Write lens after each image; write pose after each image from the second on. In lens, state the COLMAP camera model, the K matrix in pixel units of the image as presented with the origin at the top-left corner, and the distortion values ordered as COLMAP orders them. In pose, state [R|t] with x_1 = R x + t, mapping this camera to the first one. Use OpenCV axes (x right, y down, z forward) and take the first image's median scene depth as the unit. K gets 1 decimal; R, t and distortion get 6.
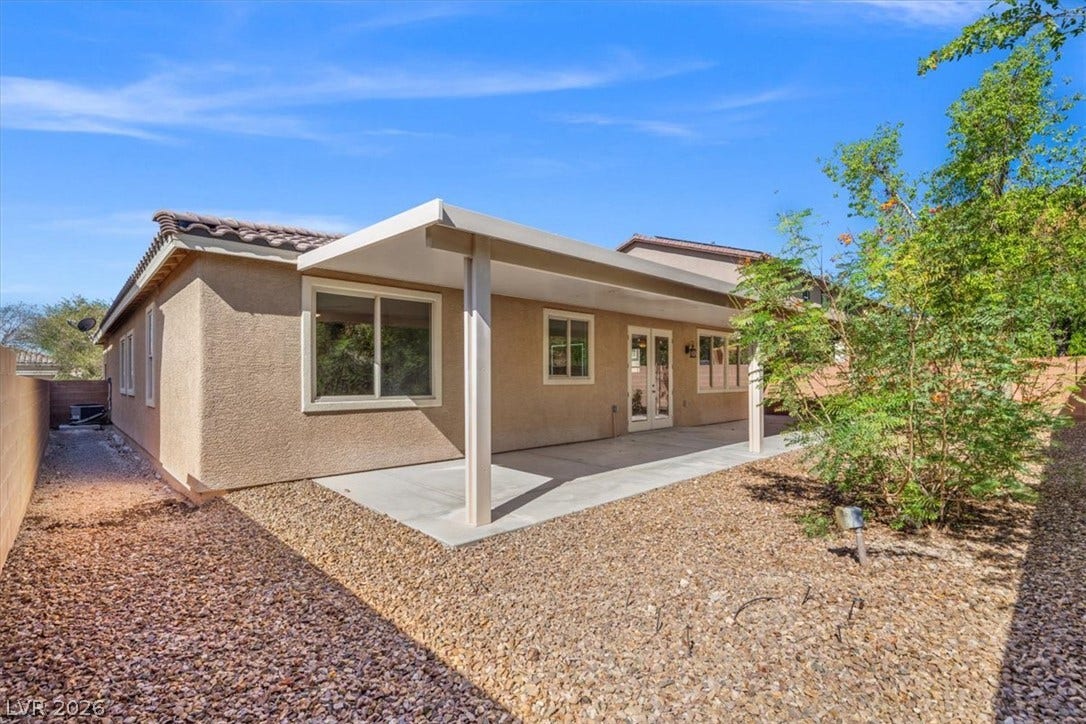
lens RADIAL K [[485.2, 0, 537.9], [0, 485.2, 365.2], [0, 0, 1]] dist [-0.000884, -0.000240]
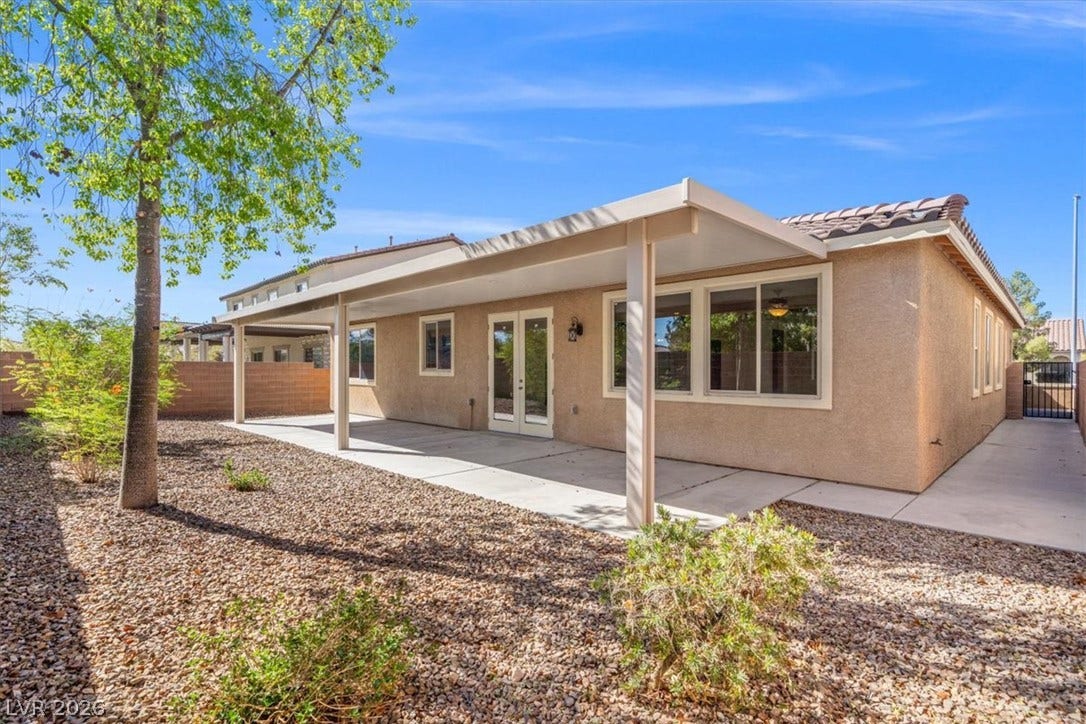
lens RADIAL K [[485.2, 0, 537.9], [0, 485.2, 365.2], [0, 0, 1]] dist [-0.000884, -0.000240]
pose [[0.055791, -0.008865, -0.998403, 1.129725], [0.019104, 0.999787, -0.007810, 0.024328], [0.998260, -0.018638, 0.055949, 1.054356]]
